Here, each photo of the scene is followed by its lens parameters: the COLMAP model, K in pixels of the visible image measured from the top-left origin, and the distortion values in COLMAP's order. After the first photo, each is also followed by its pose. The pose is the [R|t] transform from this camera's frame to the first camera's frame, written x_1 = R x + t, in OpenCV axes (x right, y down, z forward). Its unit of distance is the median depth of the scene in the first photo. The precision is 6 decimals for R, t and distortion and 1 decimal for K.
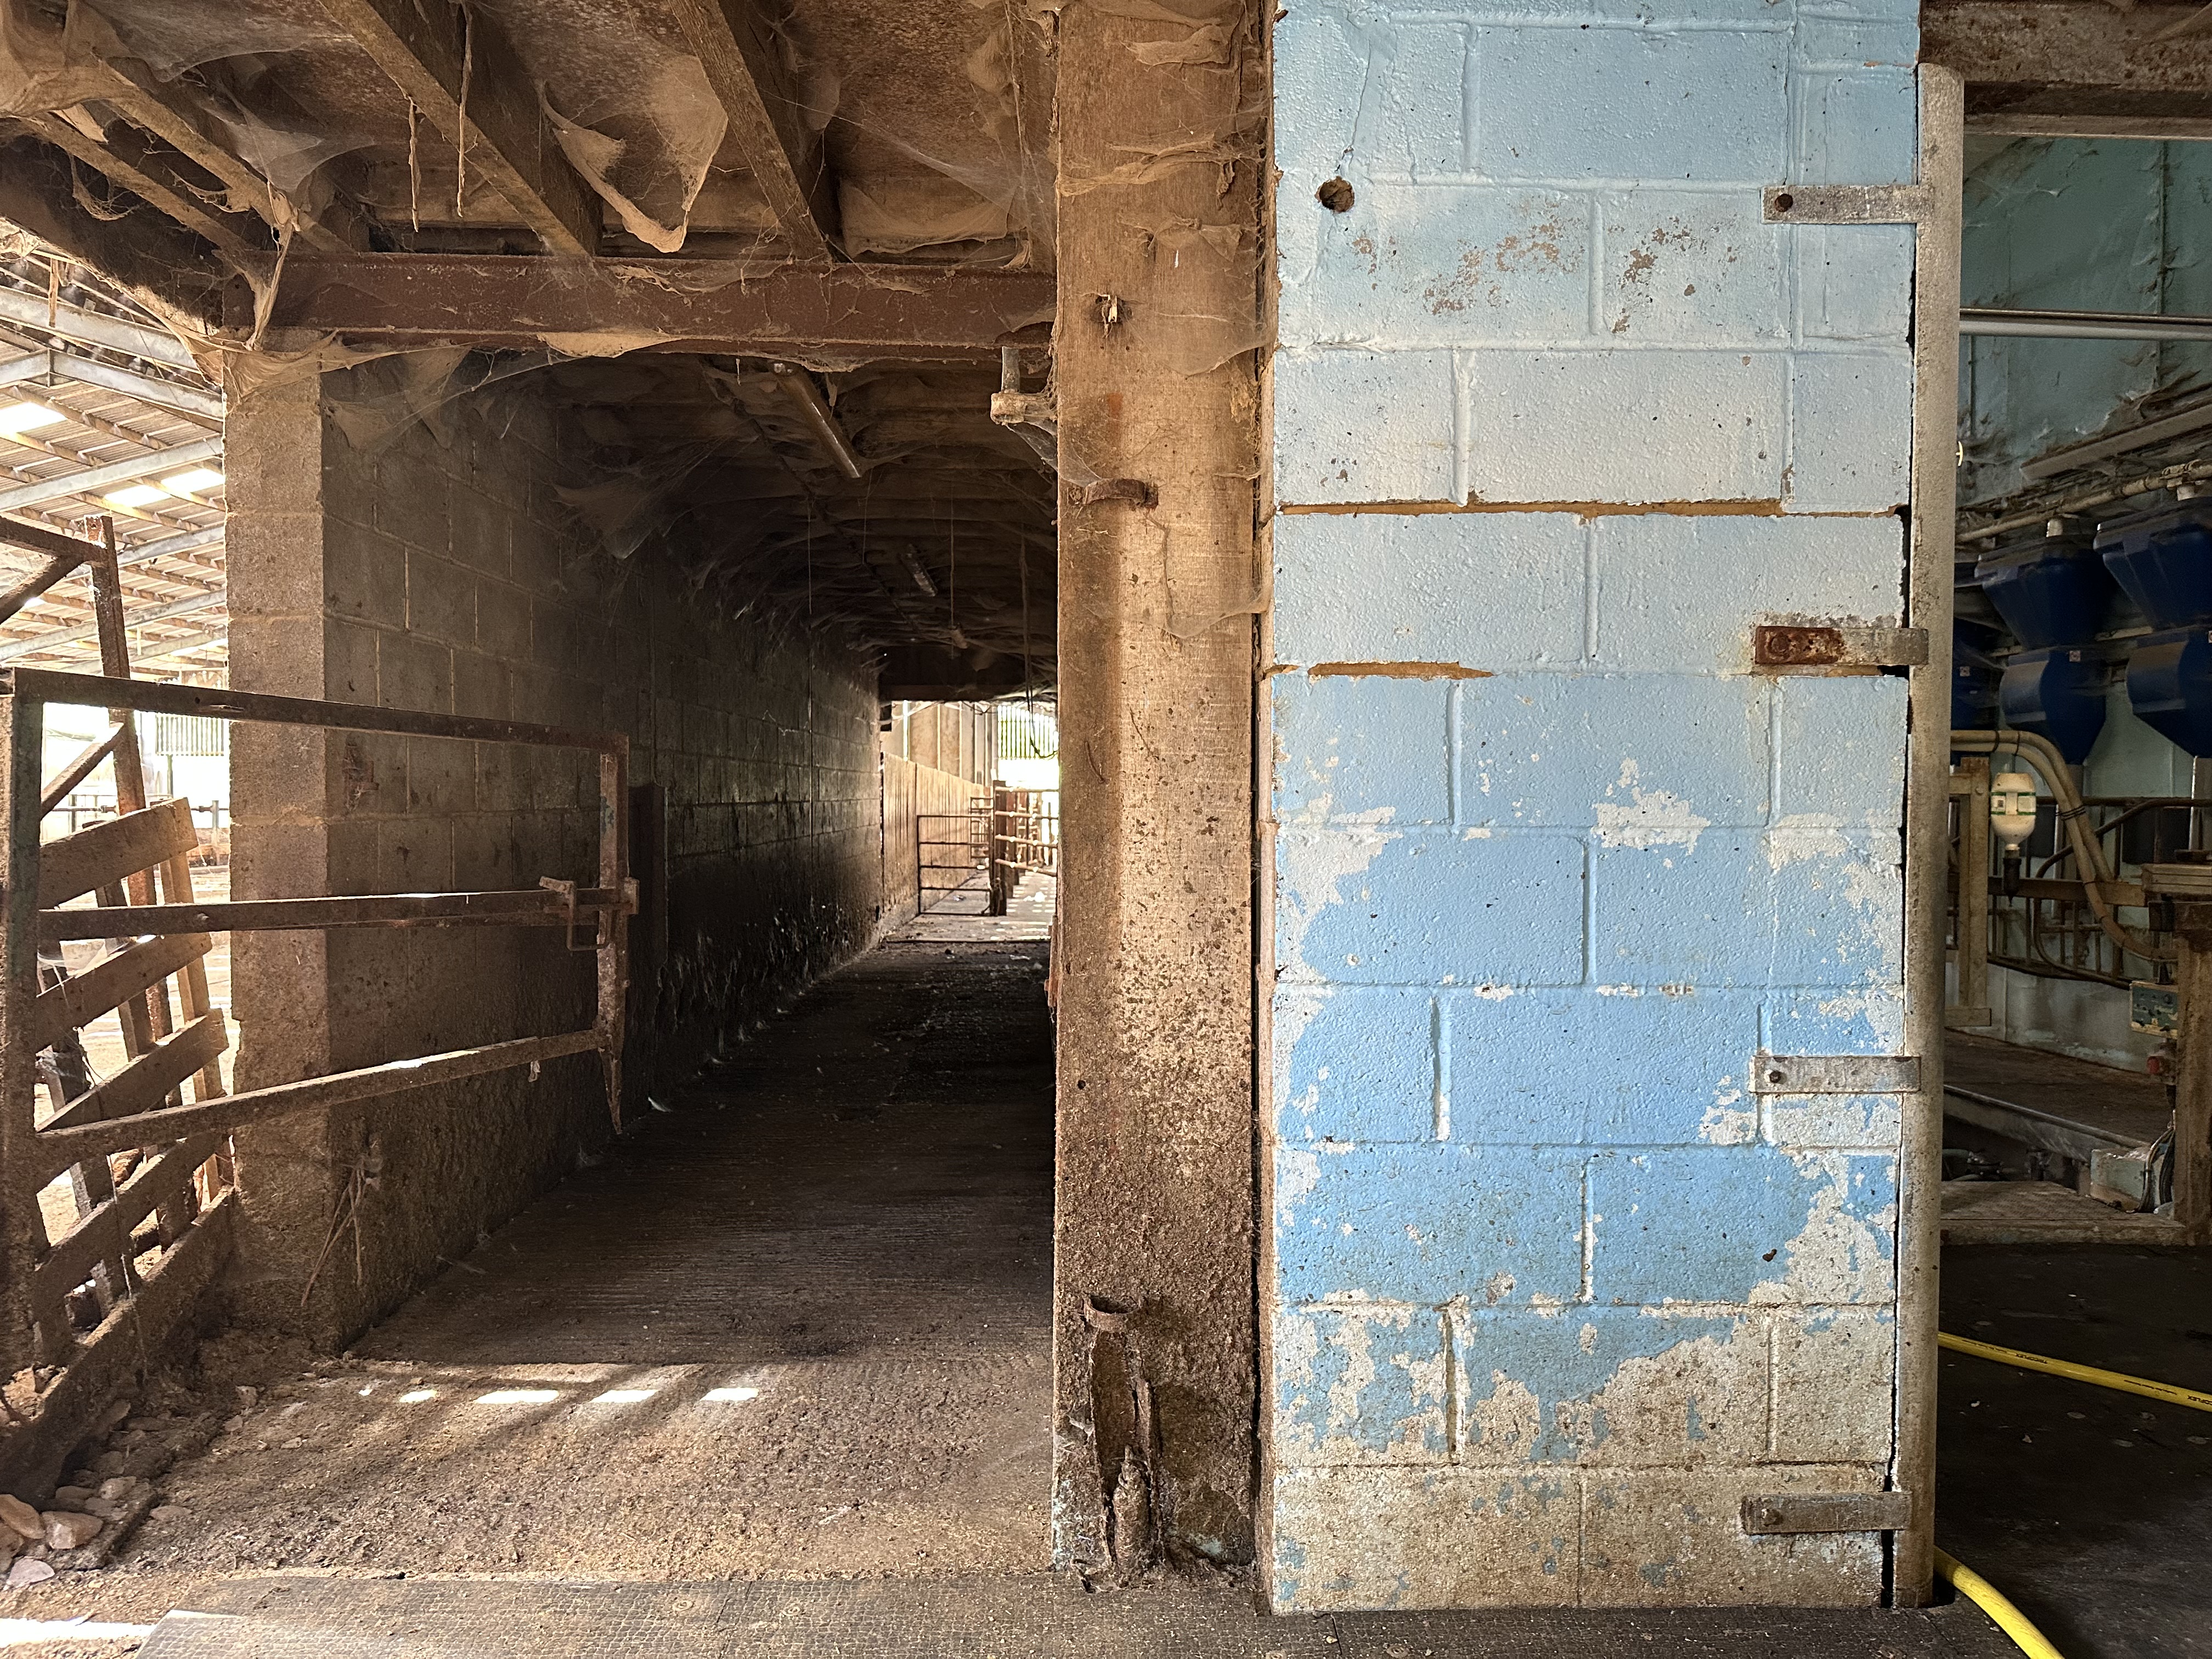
lens RADIAL K [[1569.2, 0, 1113.4], [0, 1569.2, 836.8], [0, 0, 1]] dist [-0.014242, 0.006009]
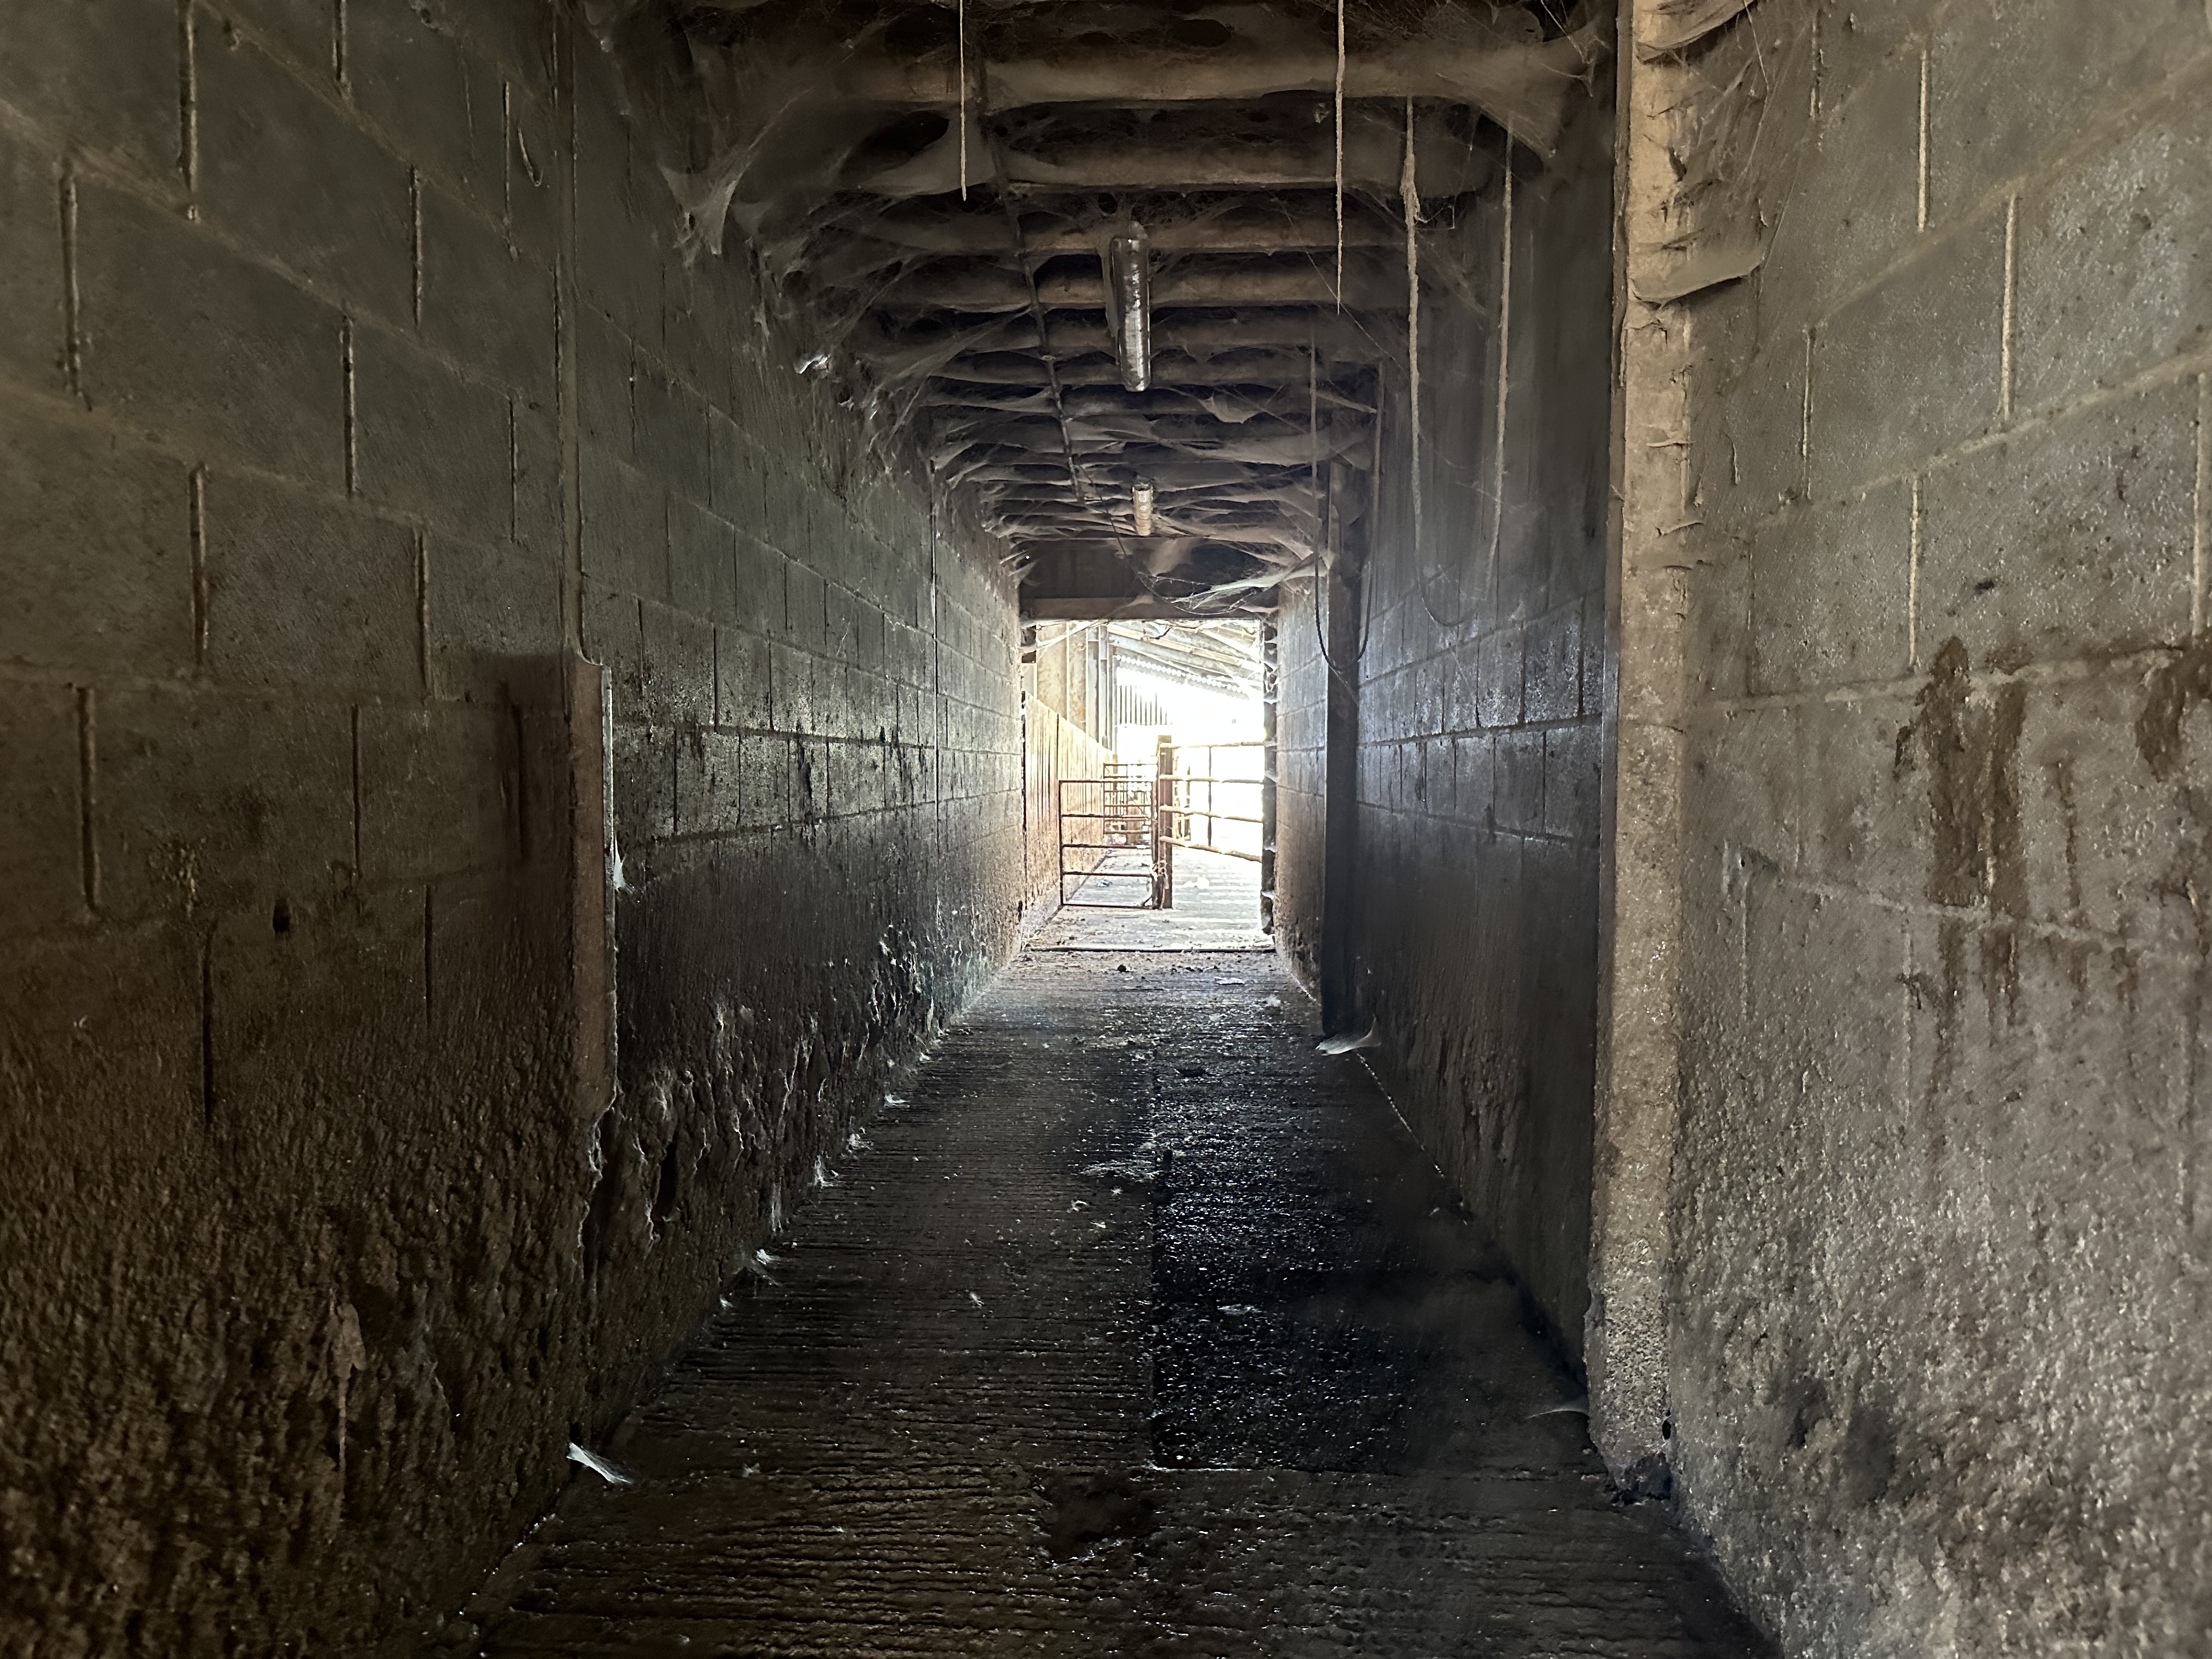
lens RADIAL K [[1525.4, 0, 1106.0], [0, 1525.4, 829.5], [0, 0, 1]] dist [0.076695, -0.111449]
pose [[0.997878, -0.004919, -0.064932, -0.074976], [0.005676, 0.999918, 0.011485, 0.003150], [0.064871, -0.011830, 0.997824, 0.345581]]
